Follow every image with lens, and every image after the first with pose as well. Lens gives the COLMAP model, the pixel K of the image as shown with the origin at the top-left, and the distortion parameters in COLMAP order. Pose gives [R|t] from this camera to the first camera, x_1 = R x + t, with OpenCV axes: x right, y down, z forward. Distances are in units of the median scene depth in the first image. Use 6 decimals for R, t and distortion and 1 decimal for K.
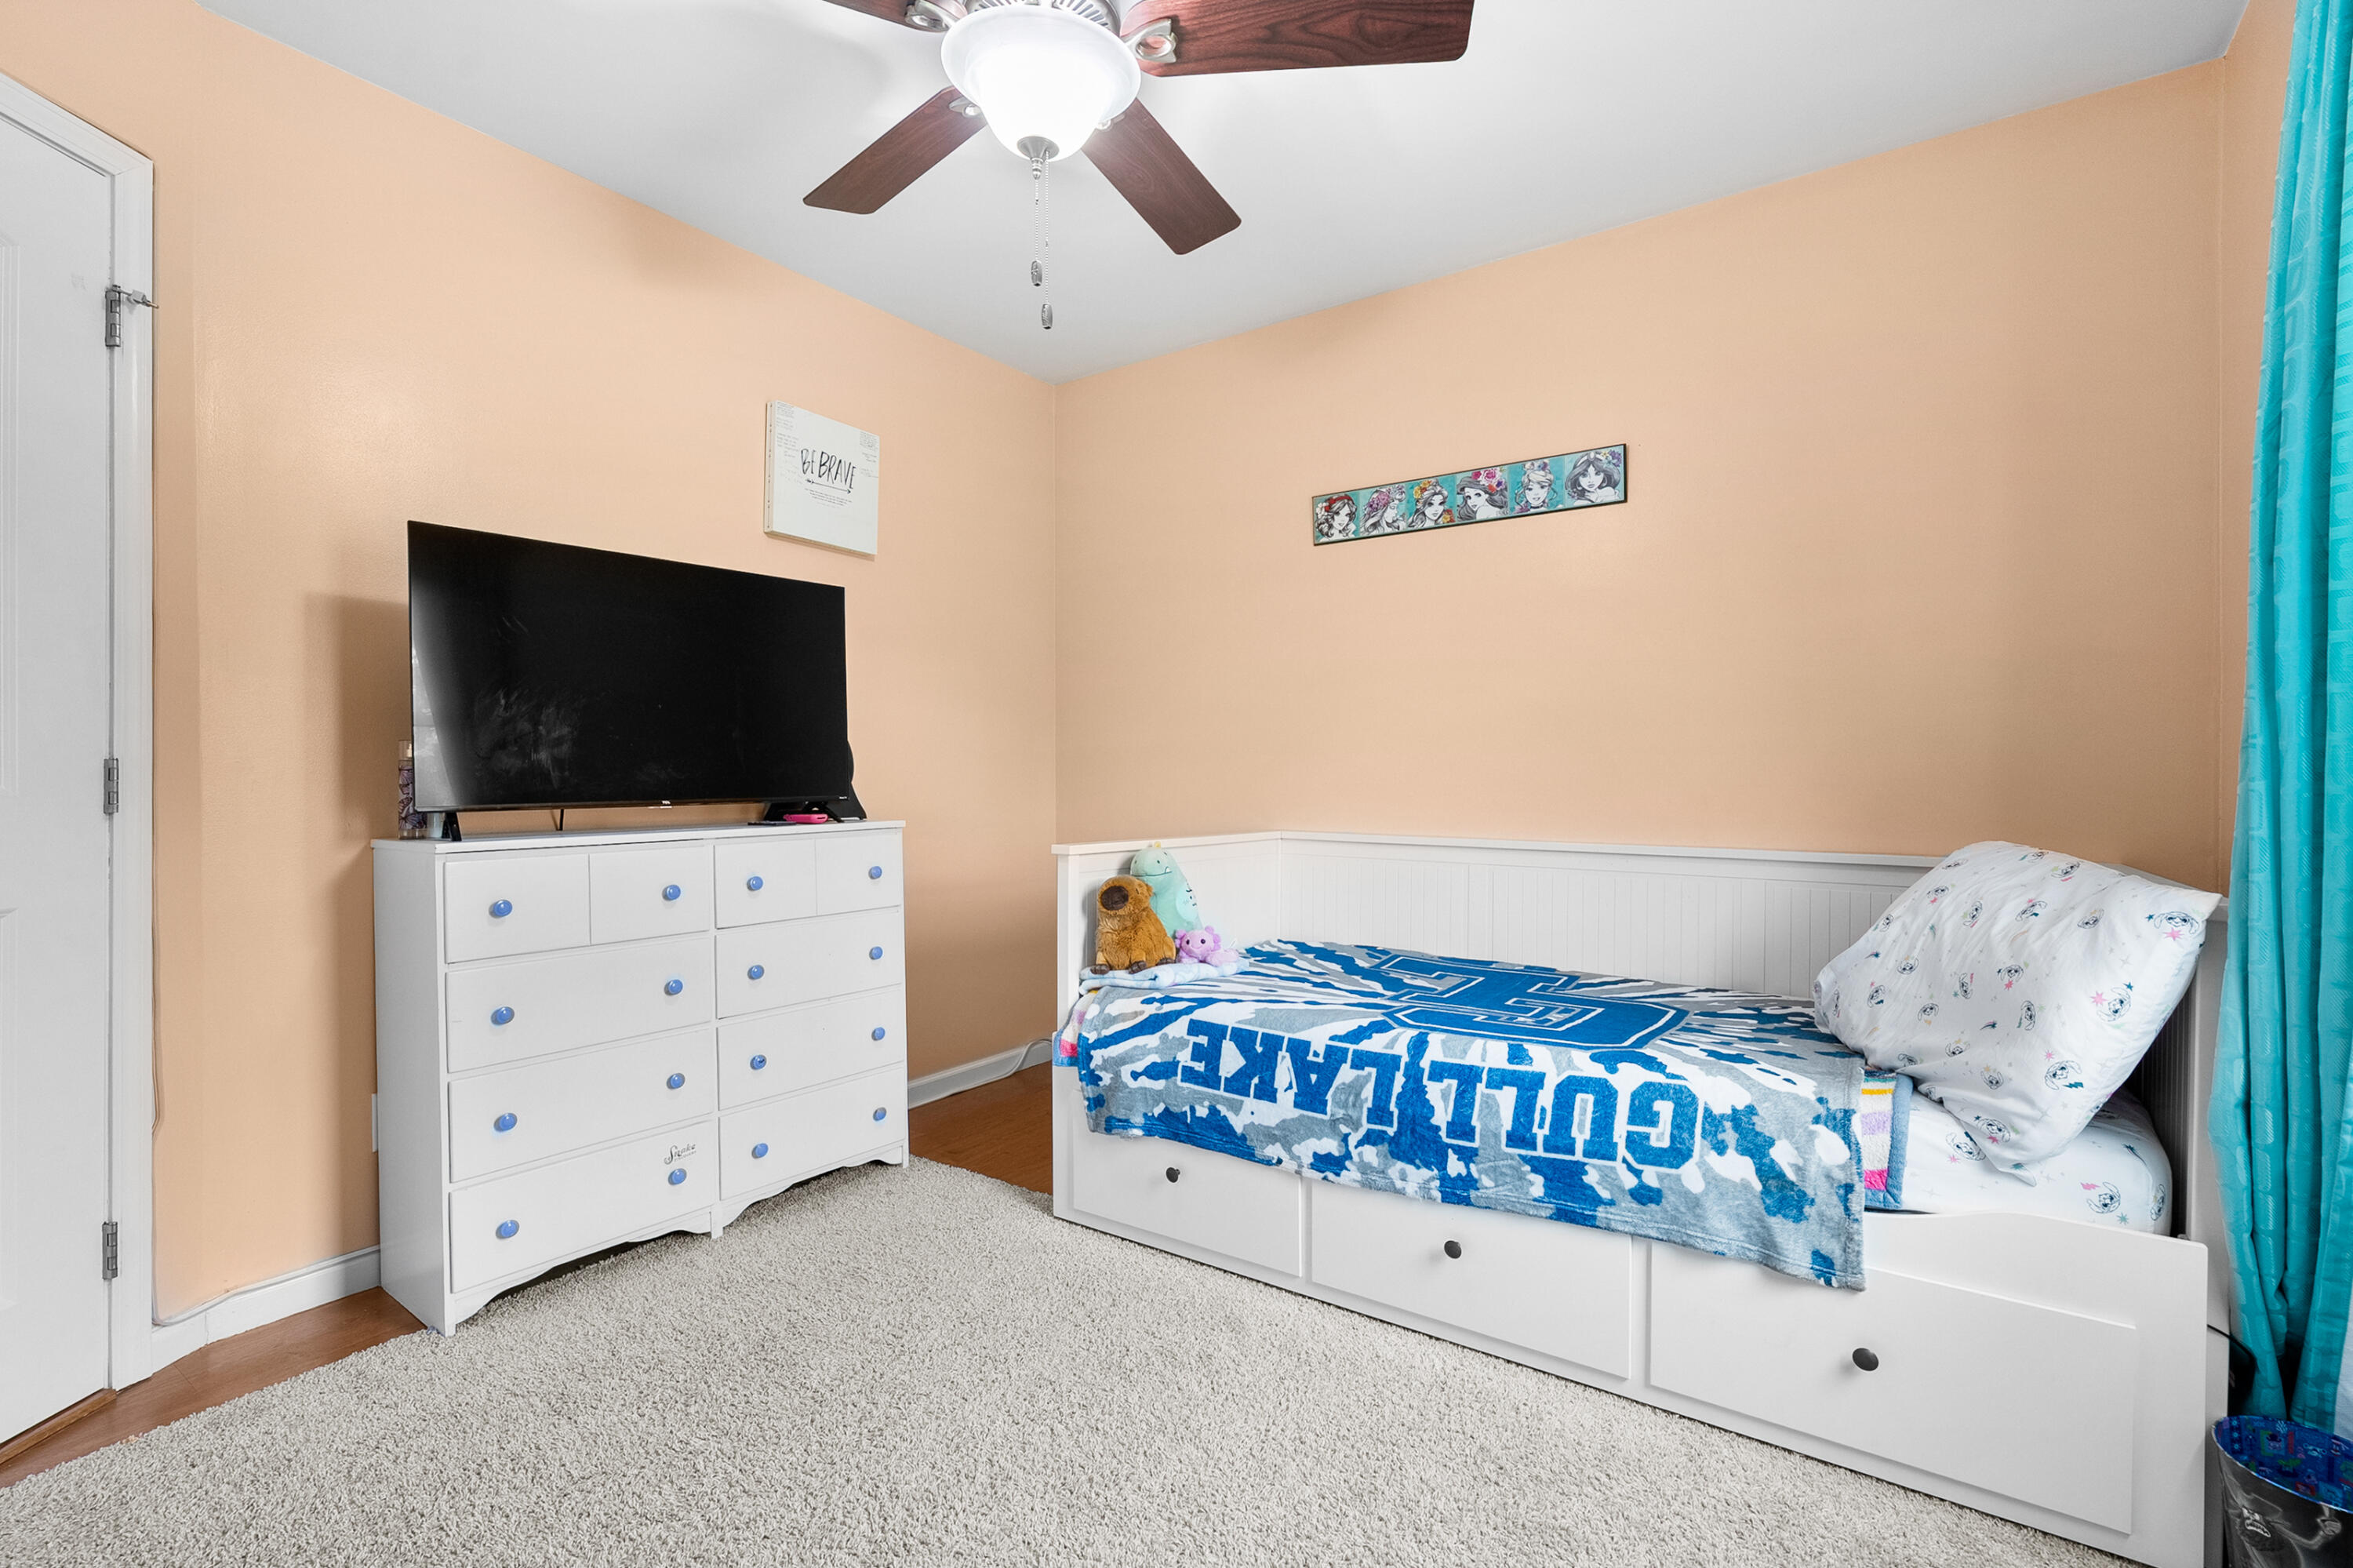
lens RADIAL K [[1067.1, 0, 1174.4], [0, 1067.1, 783.1], [0, 0, 1]] dist [-0.011888, 0.005101]
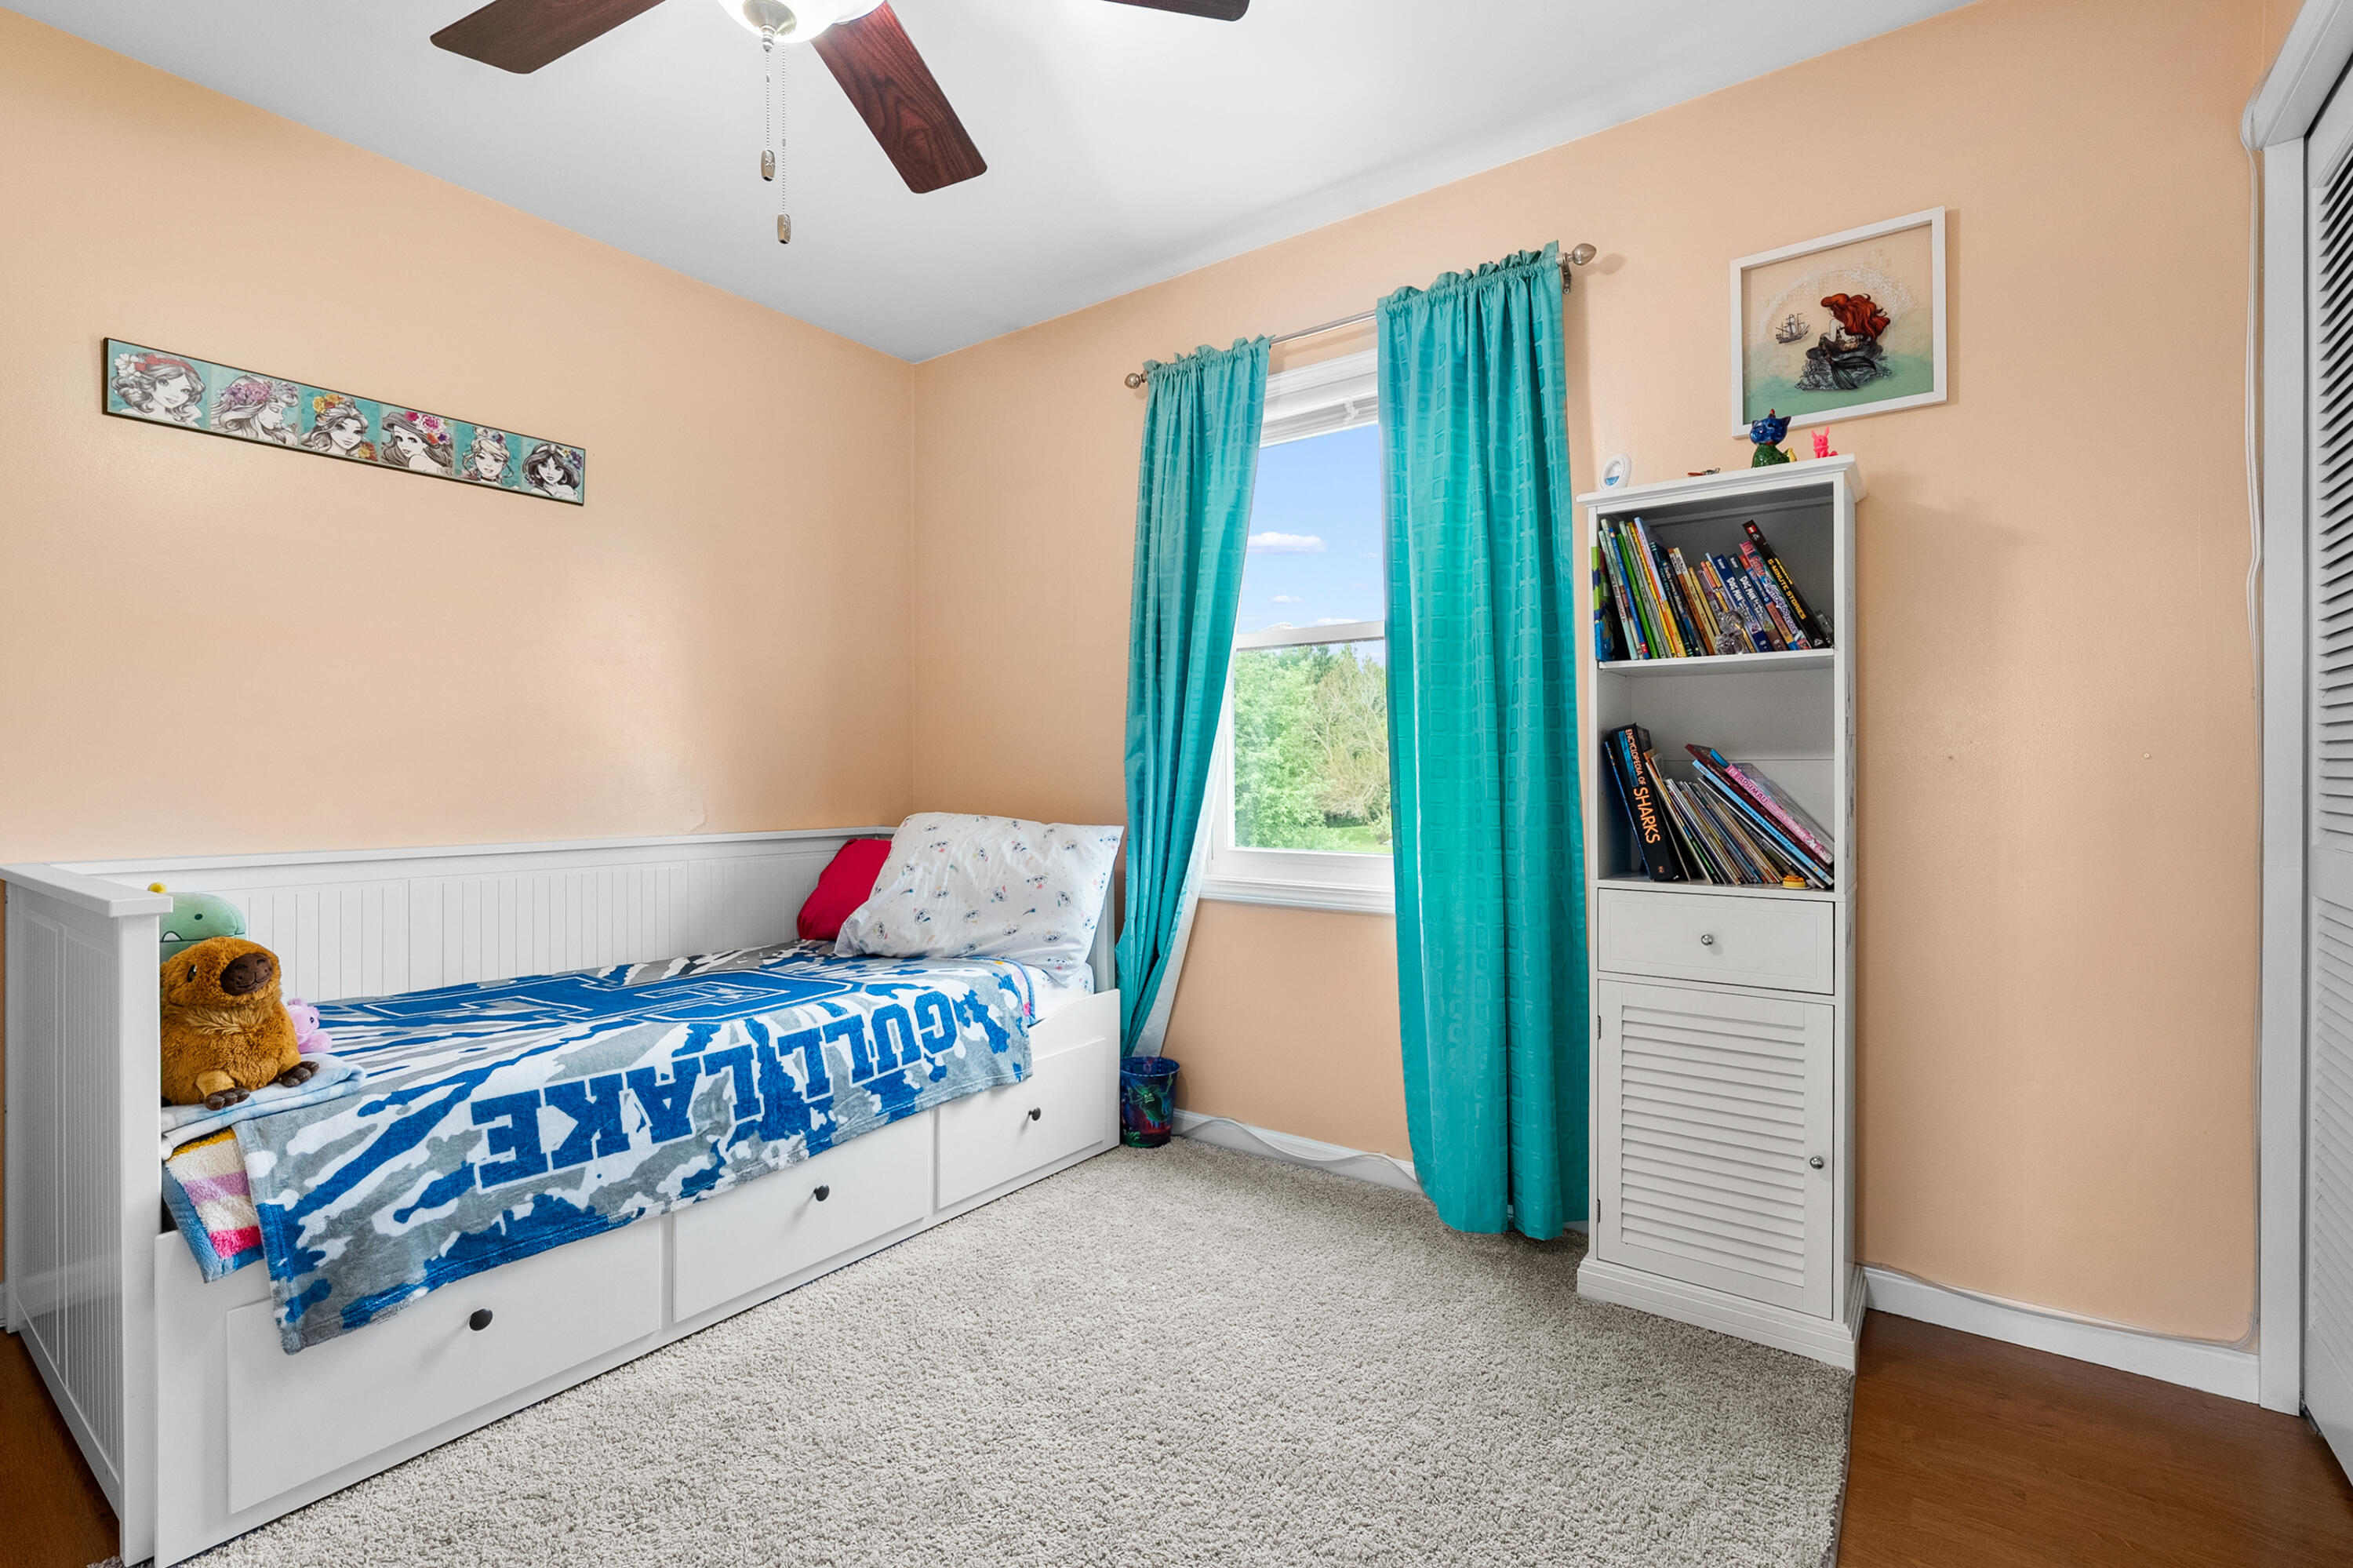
lens RADIAL K [[1067.1, 0, 1174.6], [0, 1067.1, 779.2], [0, 0, 1]] dist [-0.011888, 0.005101]
pose [[0.012056, -0.004679, 0.999916, -0.768120], [0.010067, 0.999939, 0.004558, -0.000325], [-0.999877, 0.010012, 0.012102, 0.547330]]
